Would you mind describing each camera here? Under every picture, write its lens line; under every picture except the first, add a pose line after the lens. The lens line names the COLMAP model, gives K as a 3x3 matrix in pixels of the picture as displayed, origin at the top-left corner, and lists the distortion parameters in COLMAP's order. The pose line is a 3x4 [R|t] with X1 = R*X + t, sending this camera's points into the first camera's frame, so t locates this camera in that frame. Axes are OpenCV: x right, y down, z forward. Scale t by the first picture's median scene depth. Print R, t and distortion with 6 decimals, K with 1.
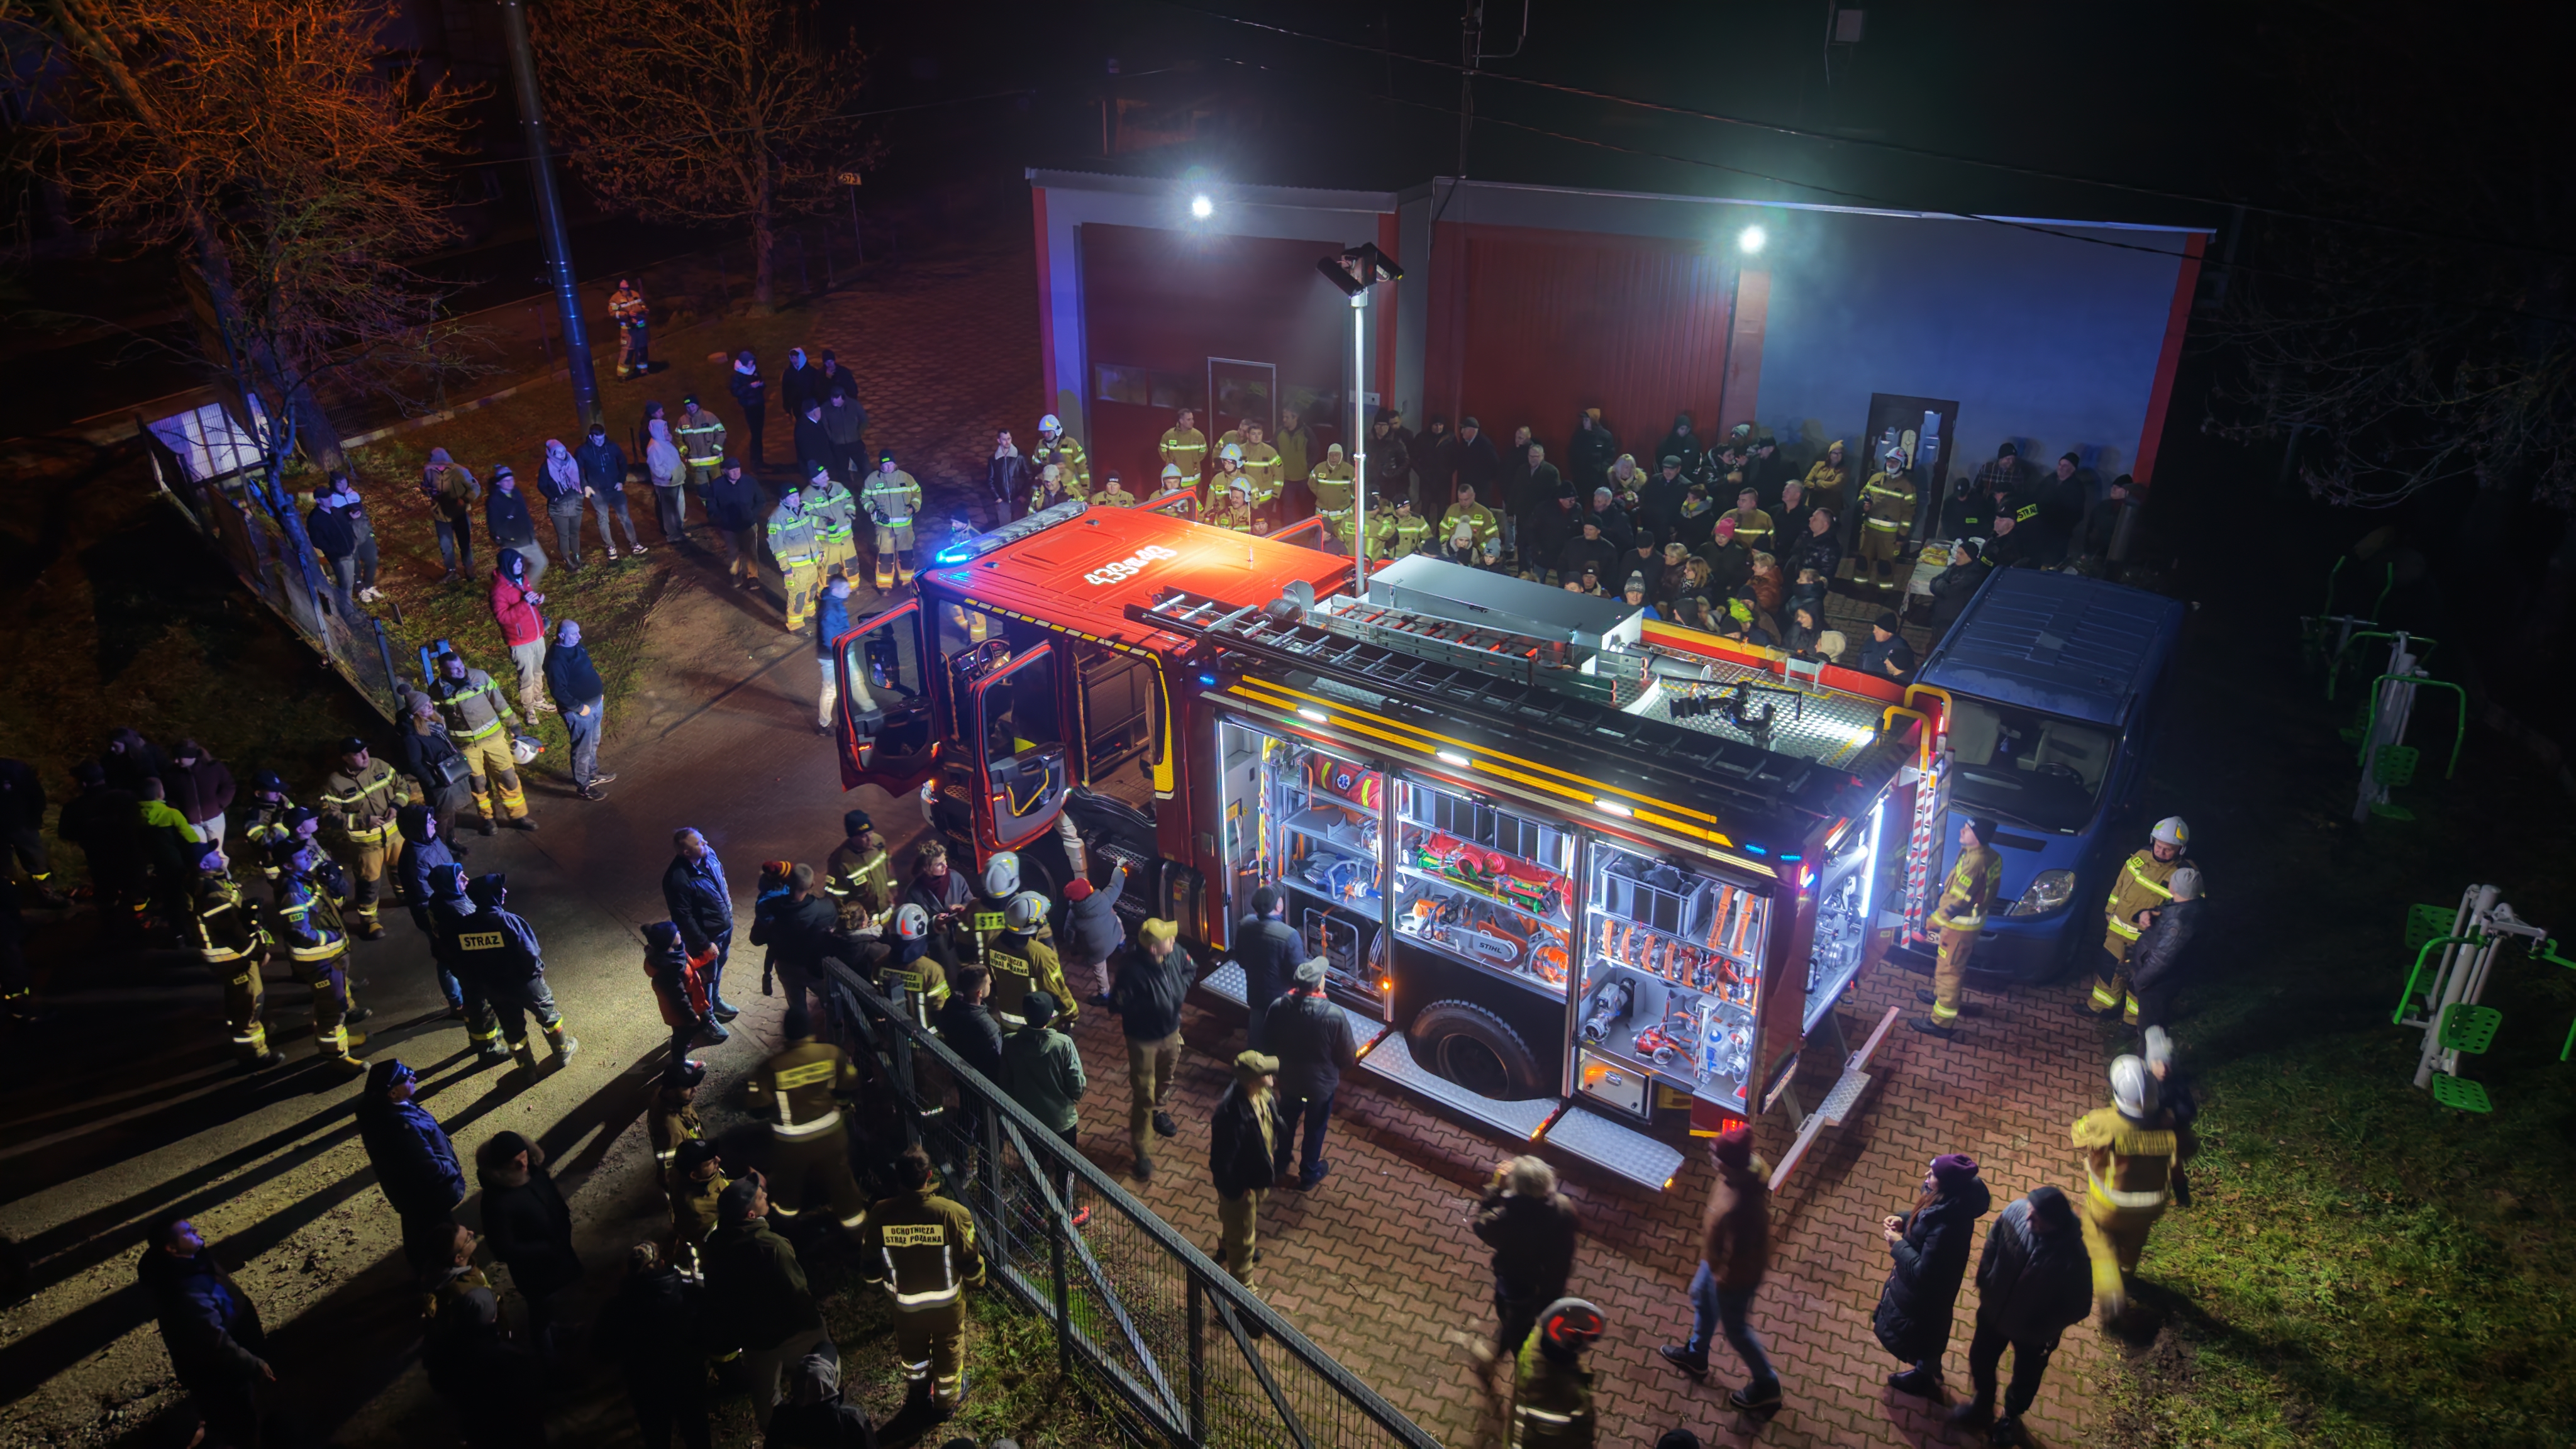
lens RADIAL K [[1714.1, 0, 1303.8], [0, 1714.1, 693.0], [0, 0, 1]] dist [0.000642, 0.000519]
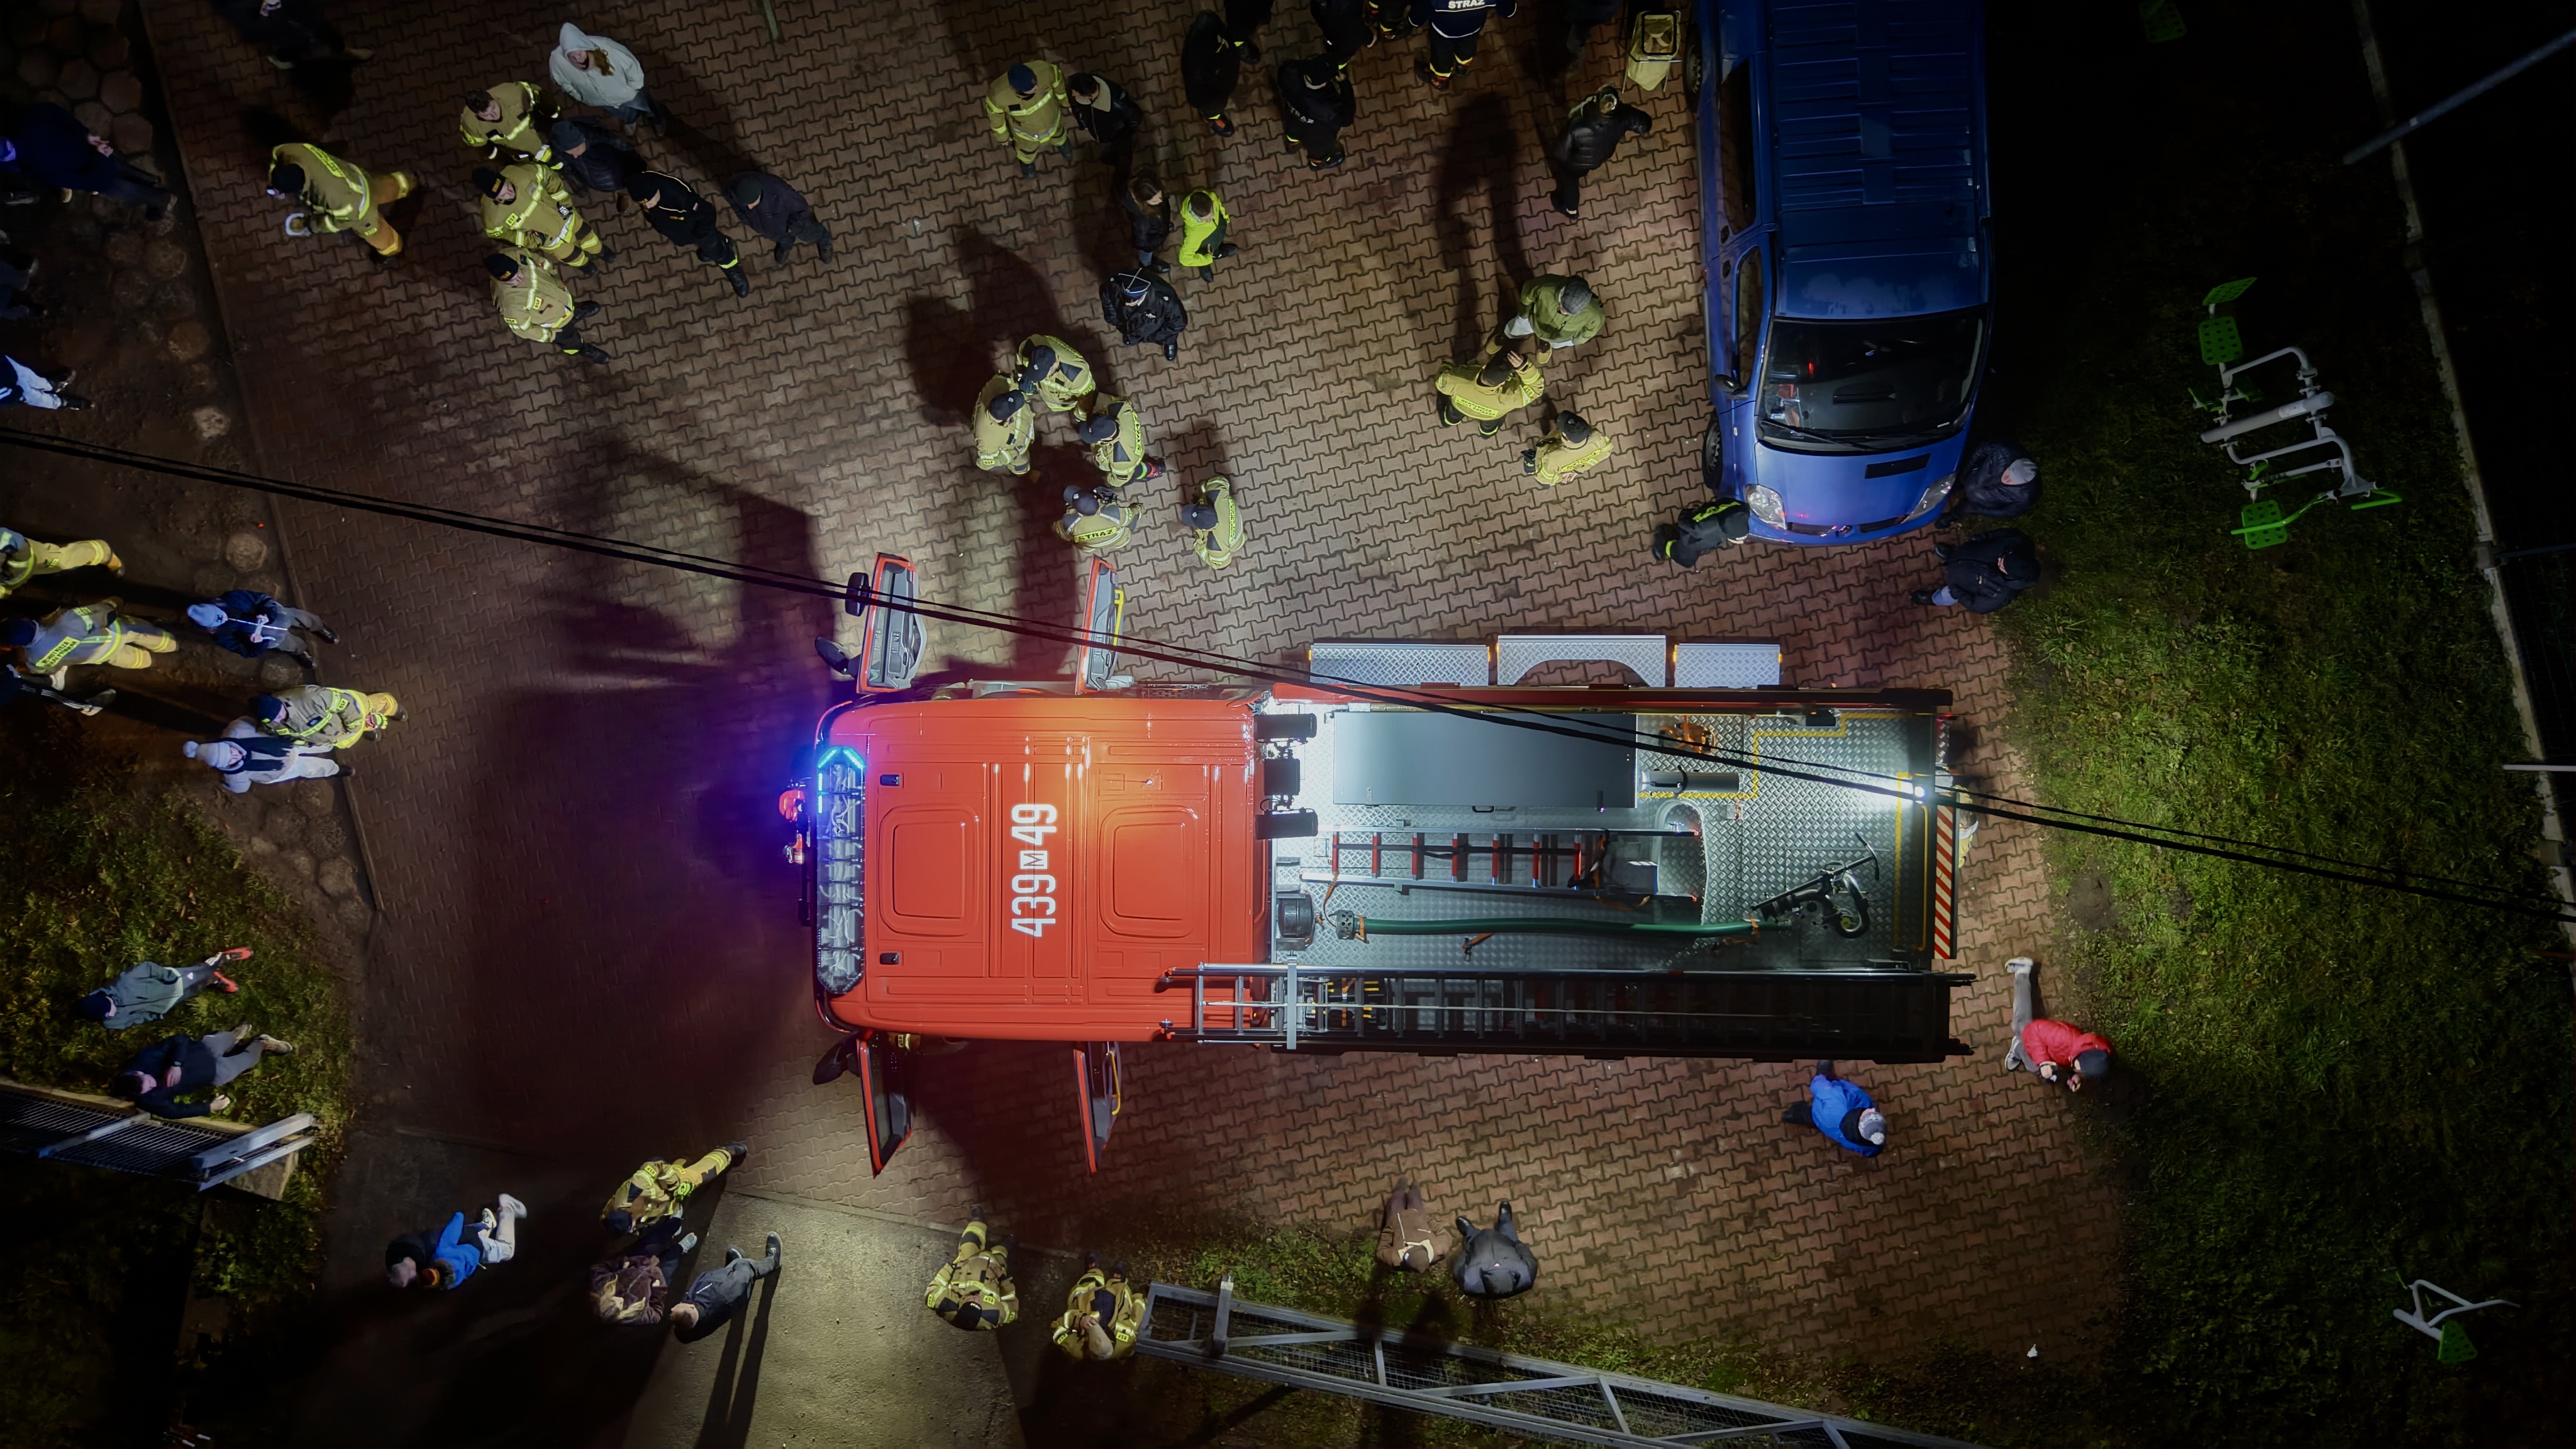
lens RADIAL K [[1756.9, 0, 1297.0], [0, 1756.9, 722.8], [0, 0, 1]] dist [0.004164, 0.000181]
pose [[0.807669, -0.589631, -0.002316, 0.051677], [0.249495, 0.338191, 0.907402, -0.951405], [-0.534249, -0.733459, 0.420257, 0.709127]]
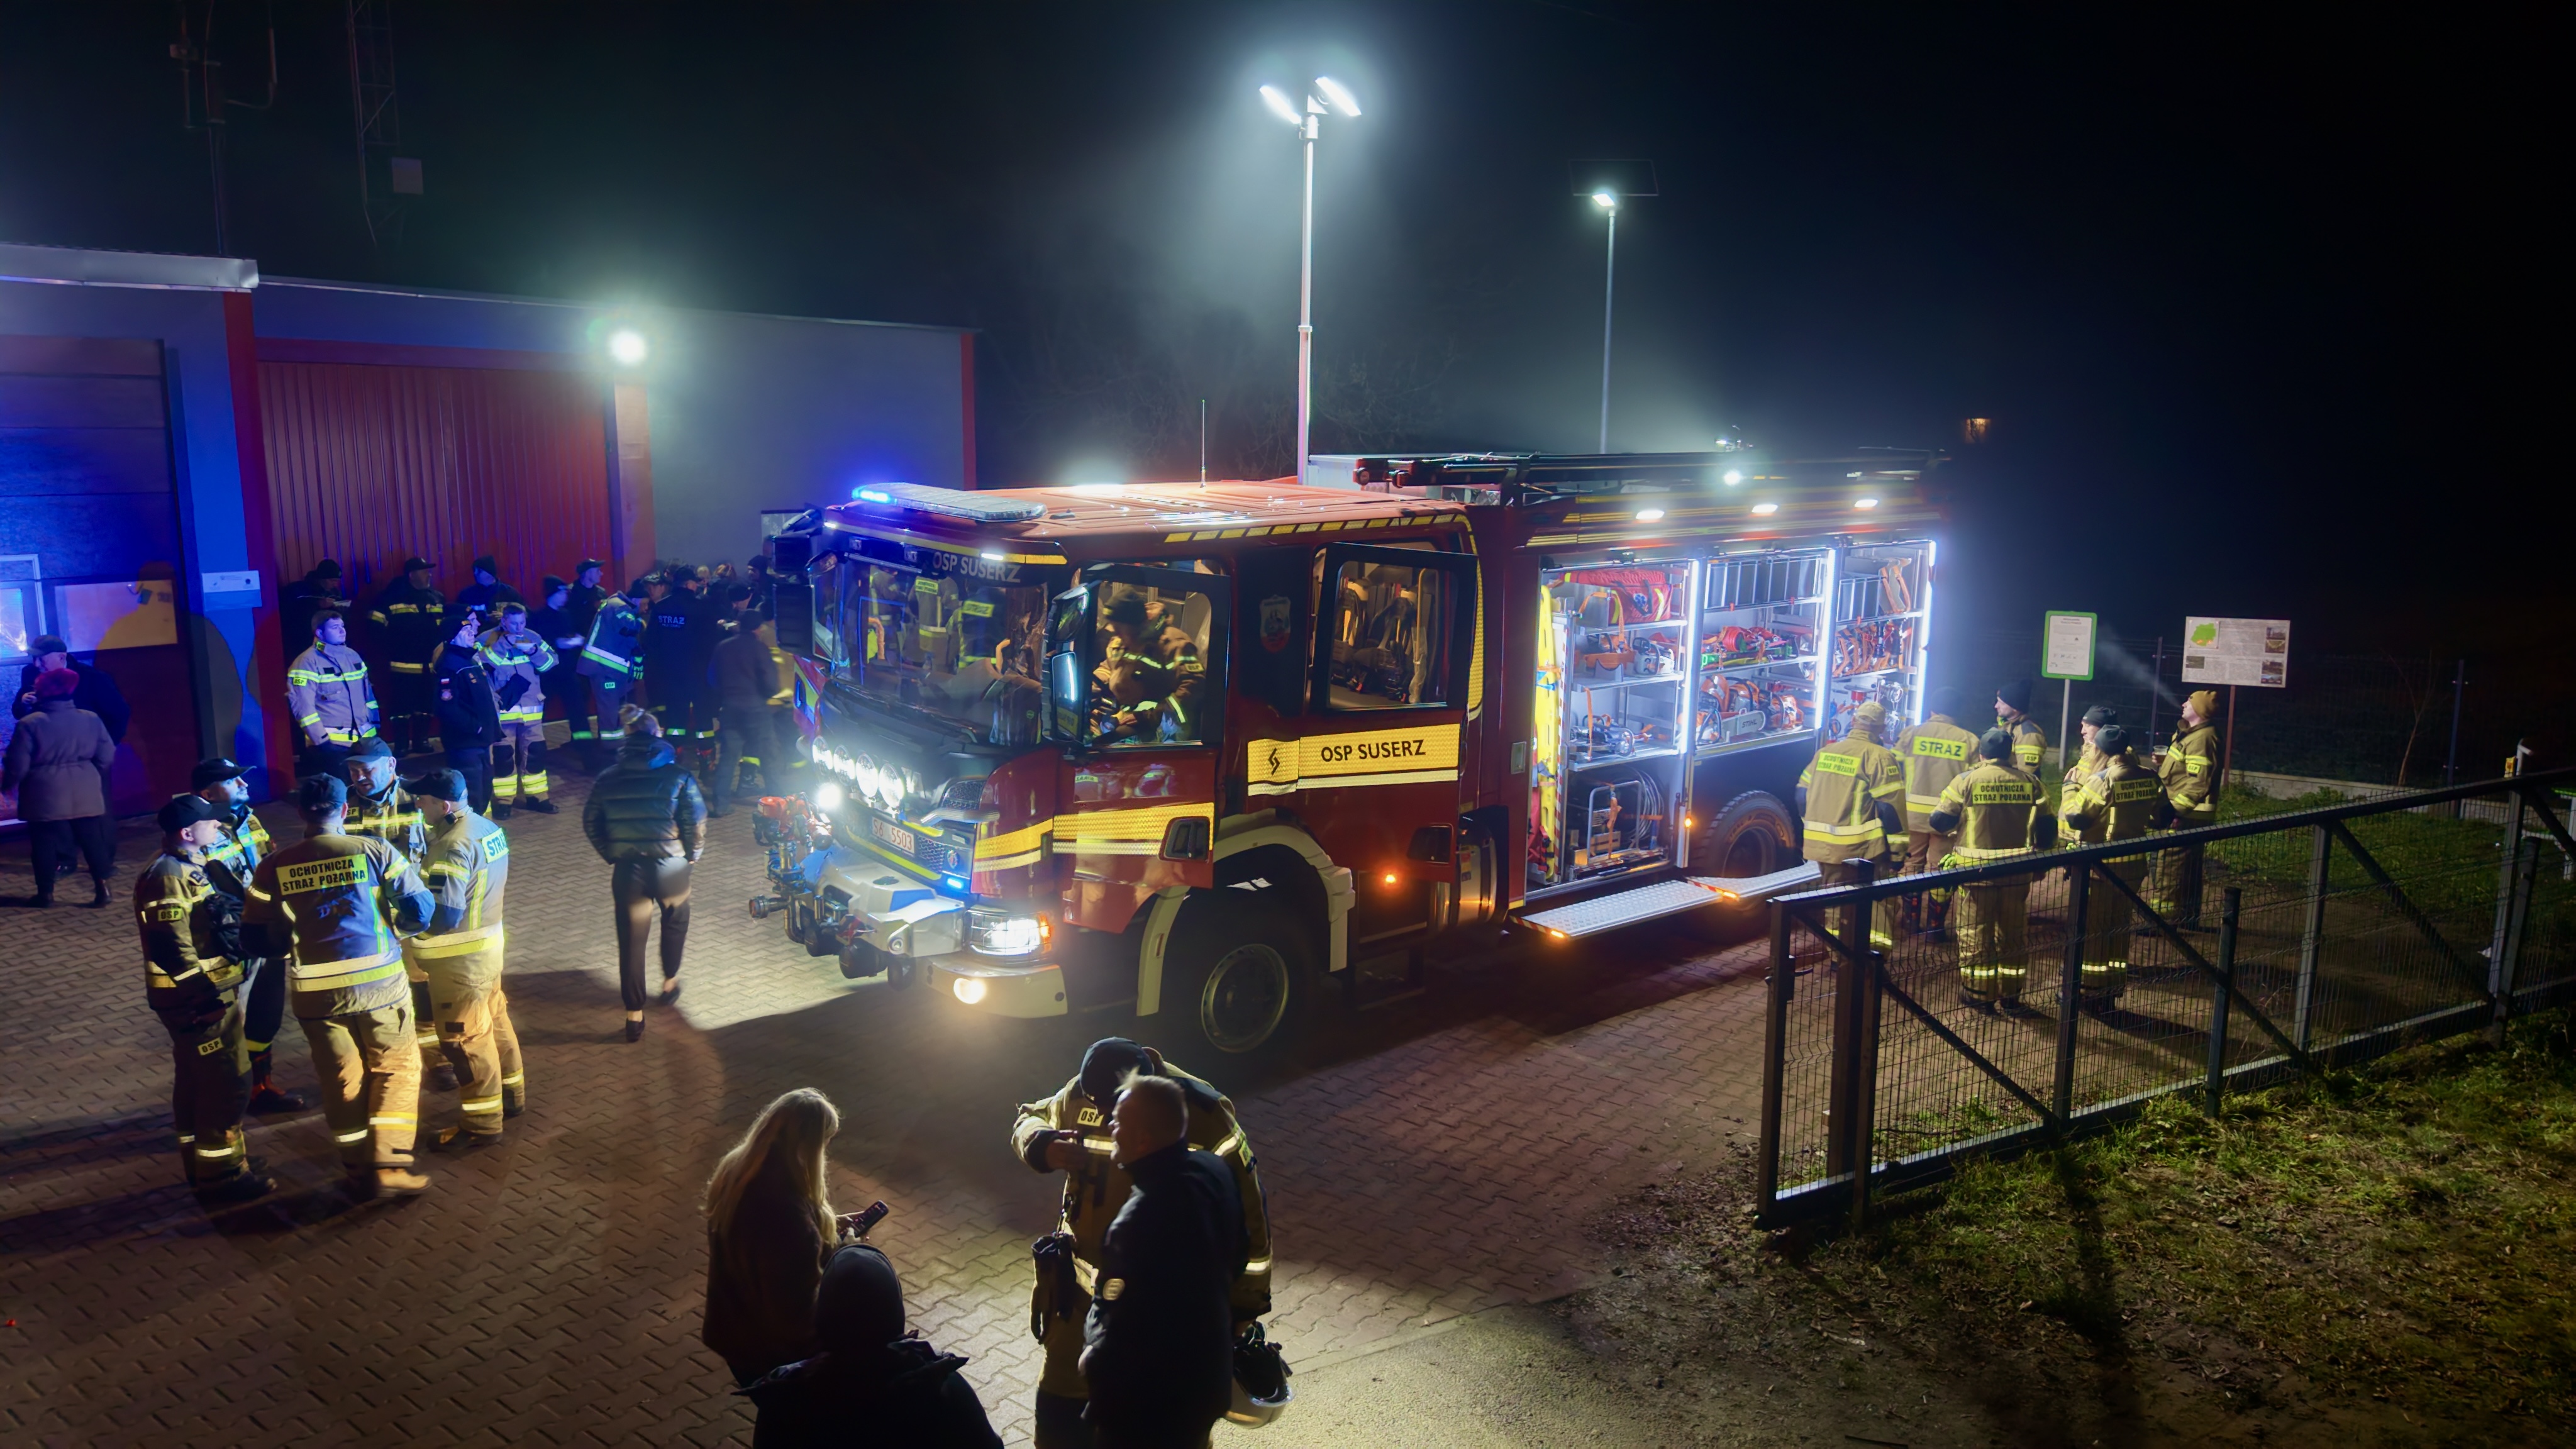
lens RADIAL K [[1735.7, 0, 1294.3], [0, 1735.7, 673.8], [0, 0, 1]] dist [0.024911, -0.024316]
pose [[0.243553, -0.133864, 0.960605, -0.866893], [0.400060, 0.916113, 0.026232, -0.008809], [-0.883535, 0.377911, 0.276676, 0.888558]]
